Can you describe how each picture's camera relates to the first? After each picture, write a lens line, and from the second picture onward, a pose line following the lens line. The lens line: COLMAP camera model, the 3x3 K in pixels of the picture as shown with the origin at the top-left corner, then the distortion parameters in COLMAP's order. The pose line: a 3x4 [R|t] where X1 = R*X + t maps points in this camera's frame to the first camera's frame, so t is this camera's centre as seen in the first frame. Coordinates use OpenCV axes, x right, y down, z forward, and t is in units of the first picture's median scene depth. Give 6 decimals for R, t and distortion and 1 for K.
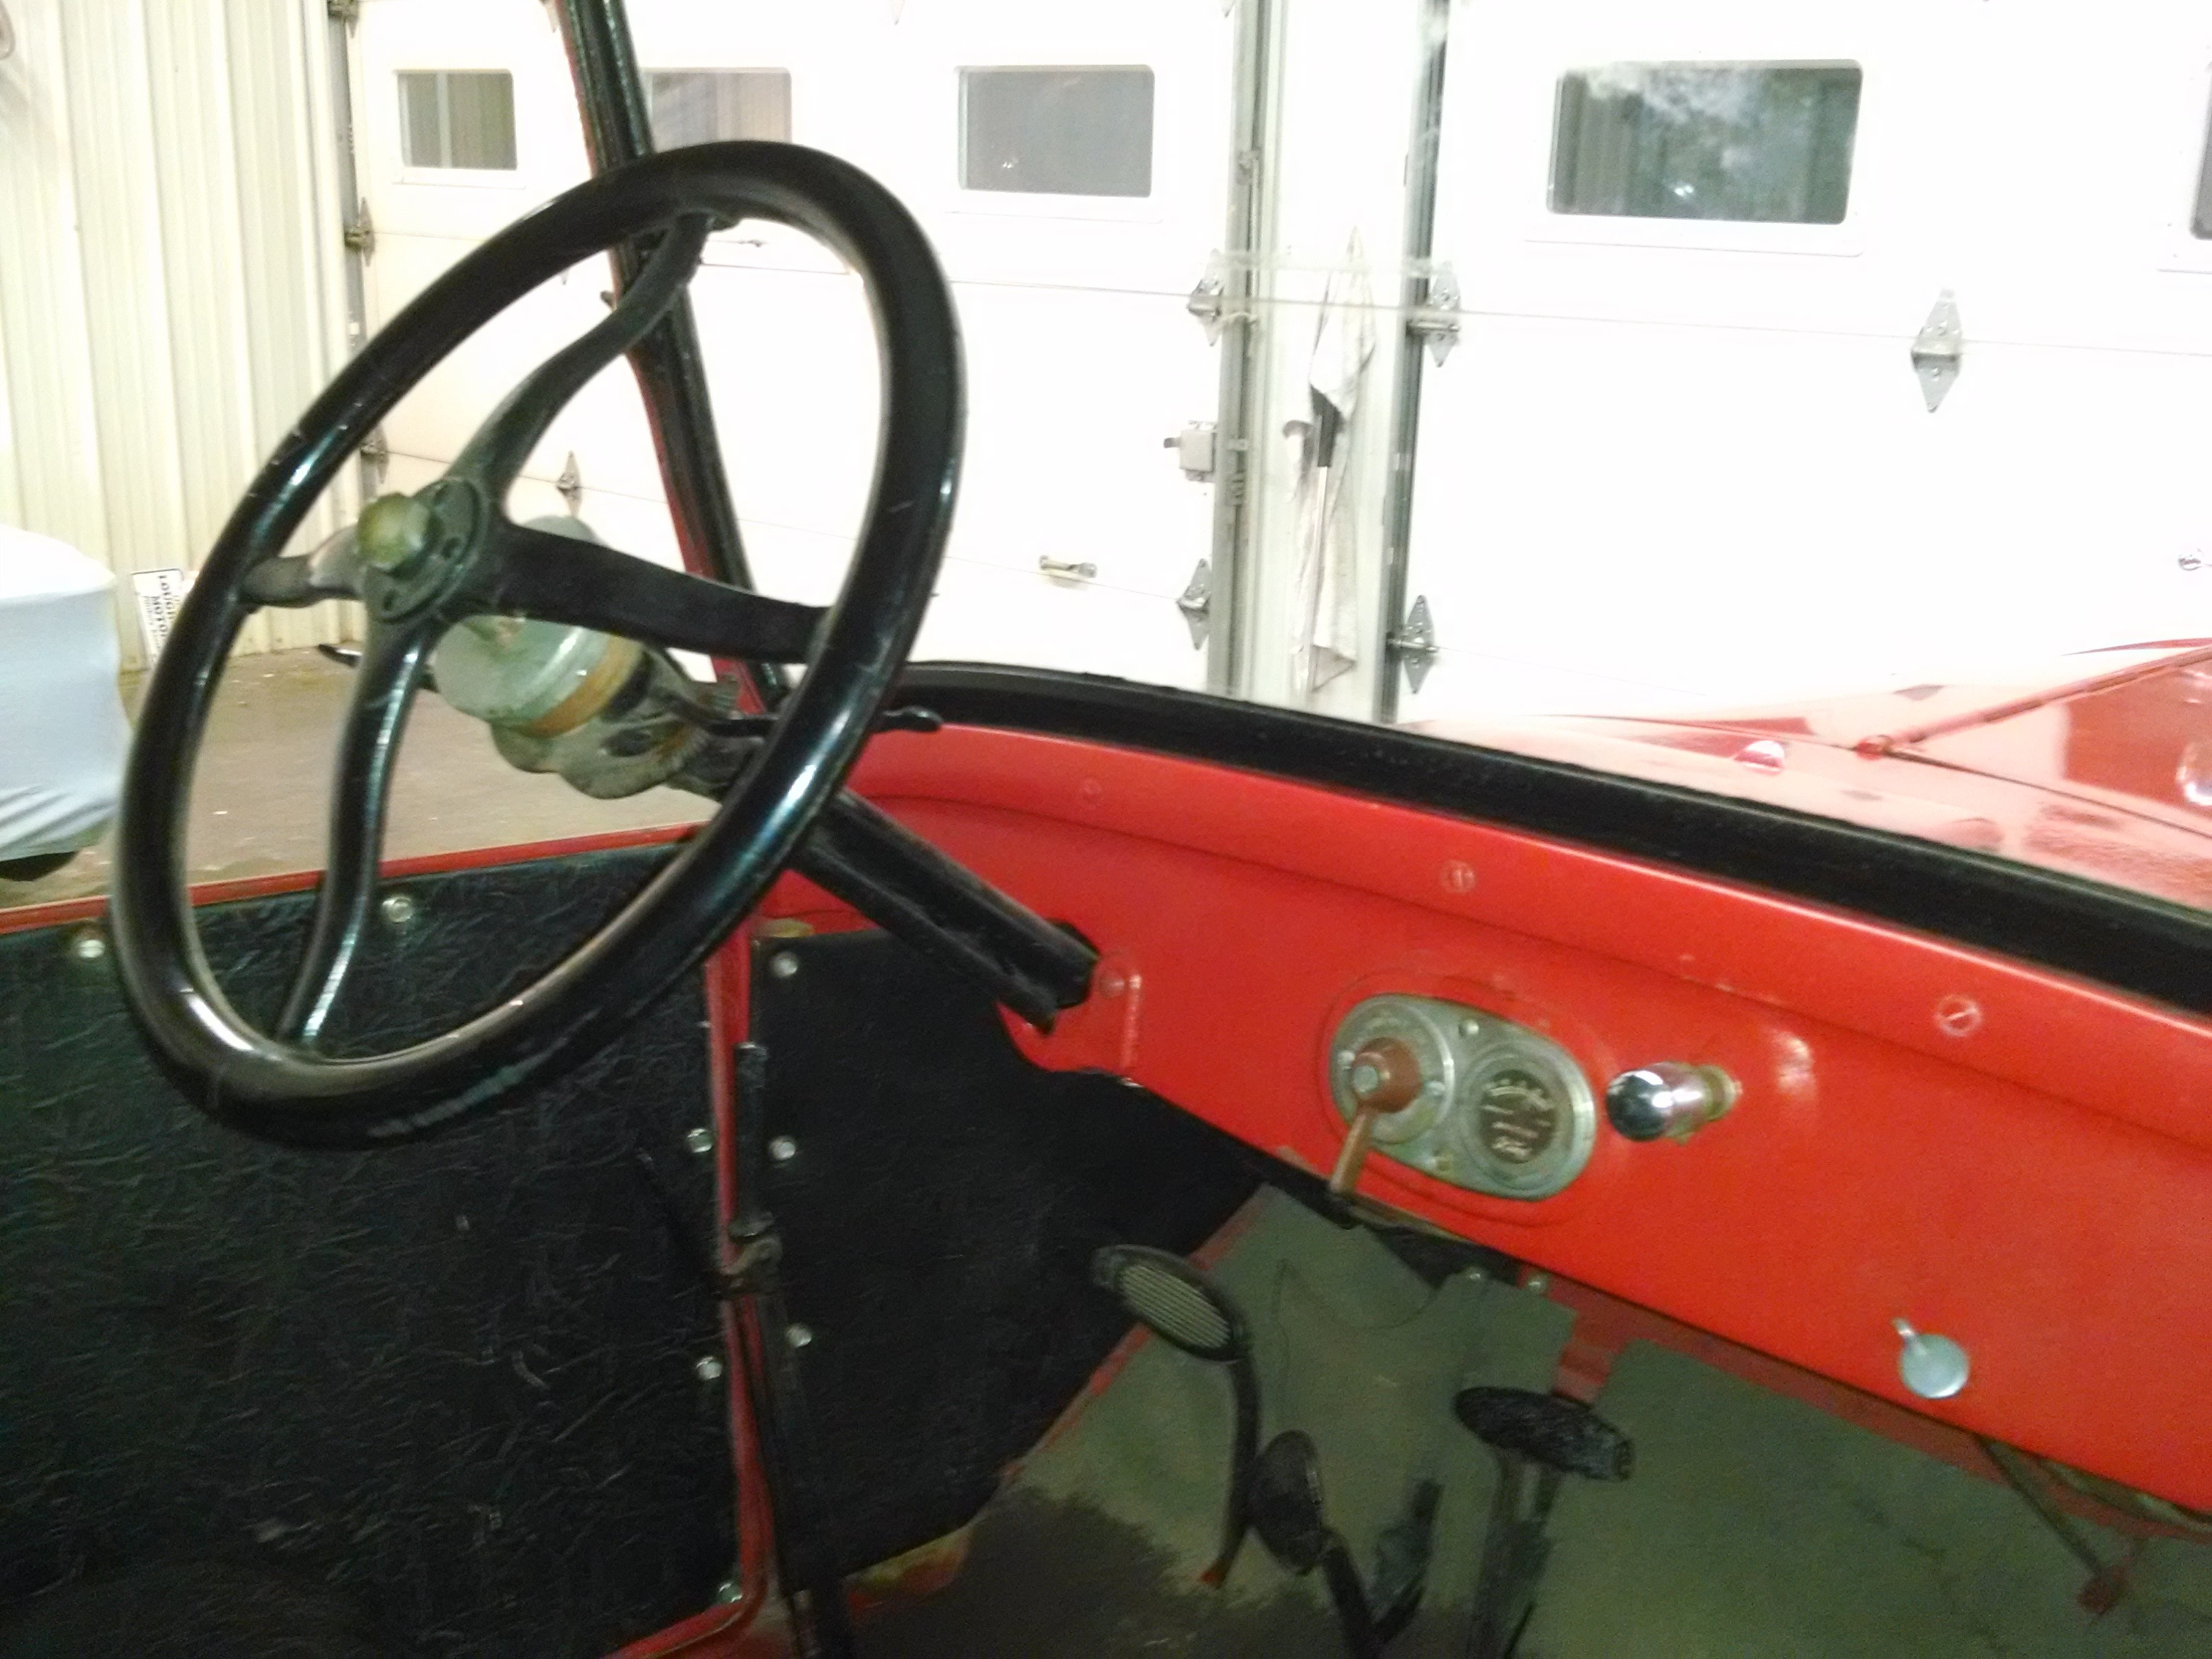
lens RADIAL K [[2308.2, 0, 1106.0], [0, 2308.2, 829.5], [0, 0, 1]] dist [0.078691, -0.228863]
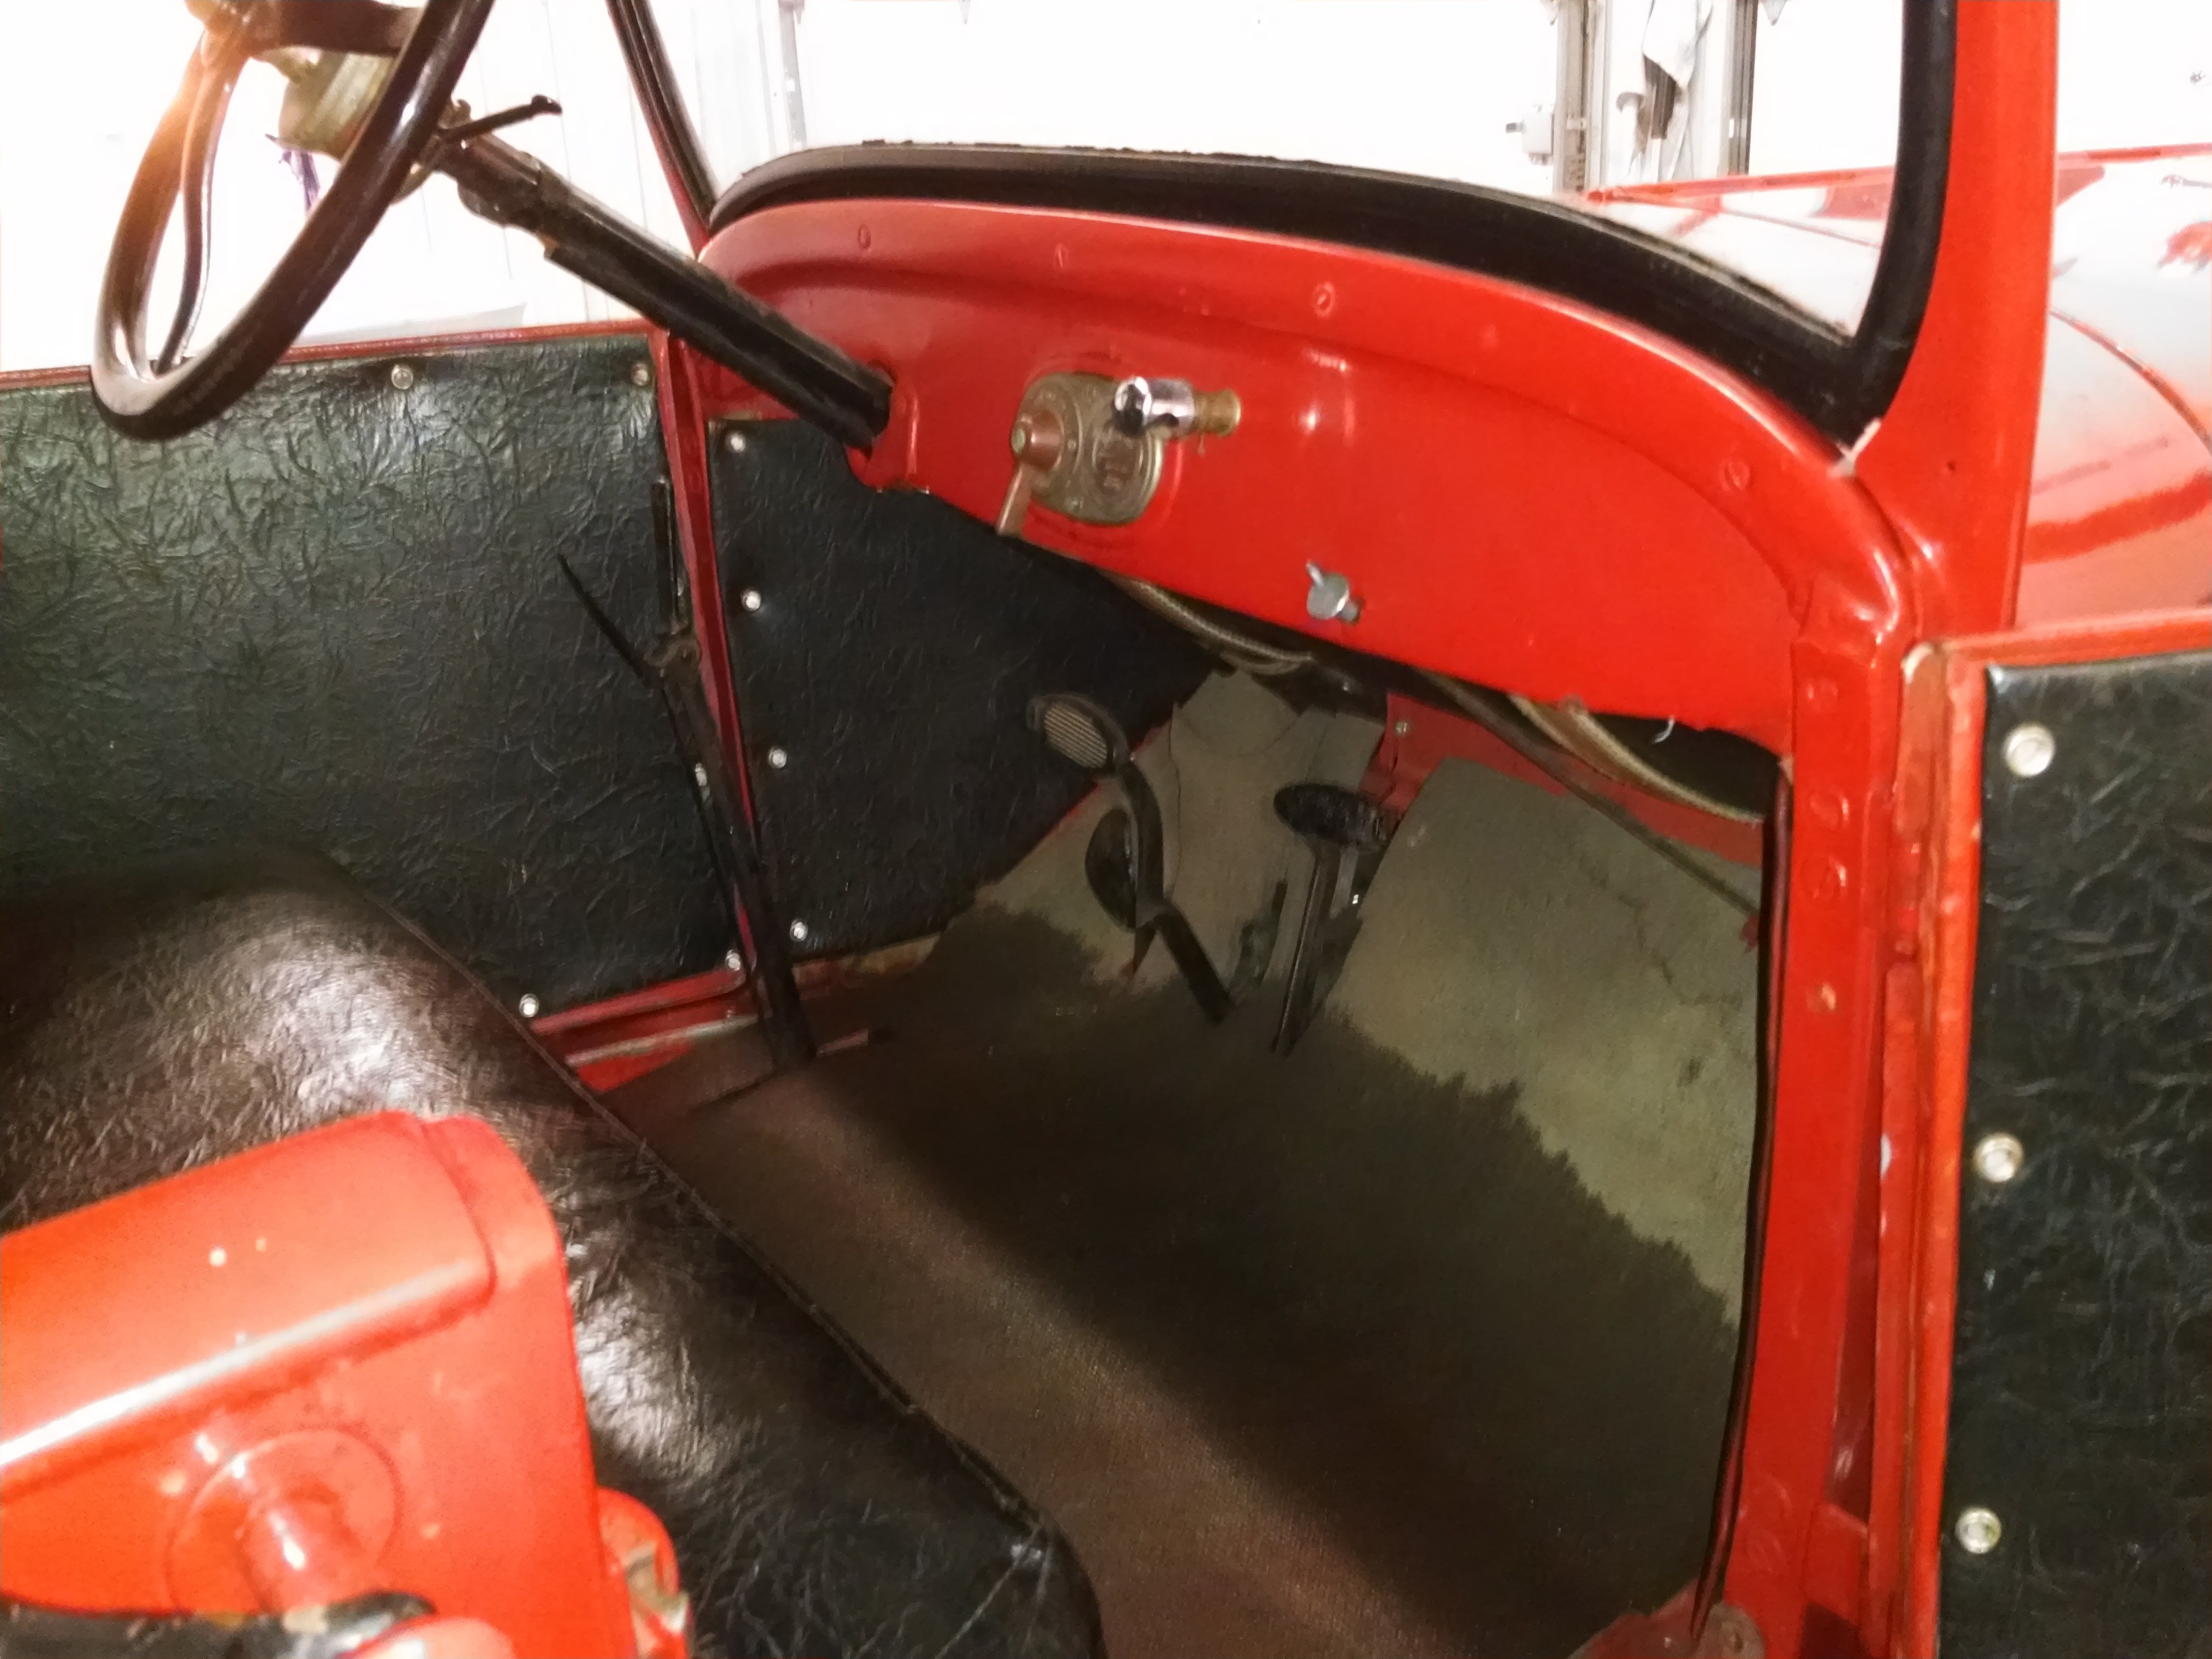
lens RADIAL K [[2308.2, 0, 1106.0], [0, 2308.2, 829.5], [0, 0, 1]] dist [0.078691, -0.228863]
pose [[0.970085, 0.011587, -0.242489, 0.326479], [0.009912, 0.996137, 0.087250, 0.147885], [0.242564, -0.087043, 0.966223, -0.142901]]
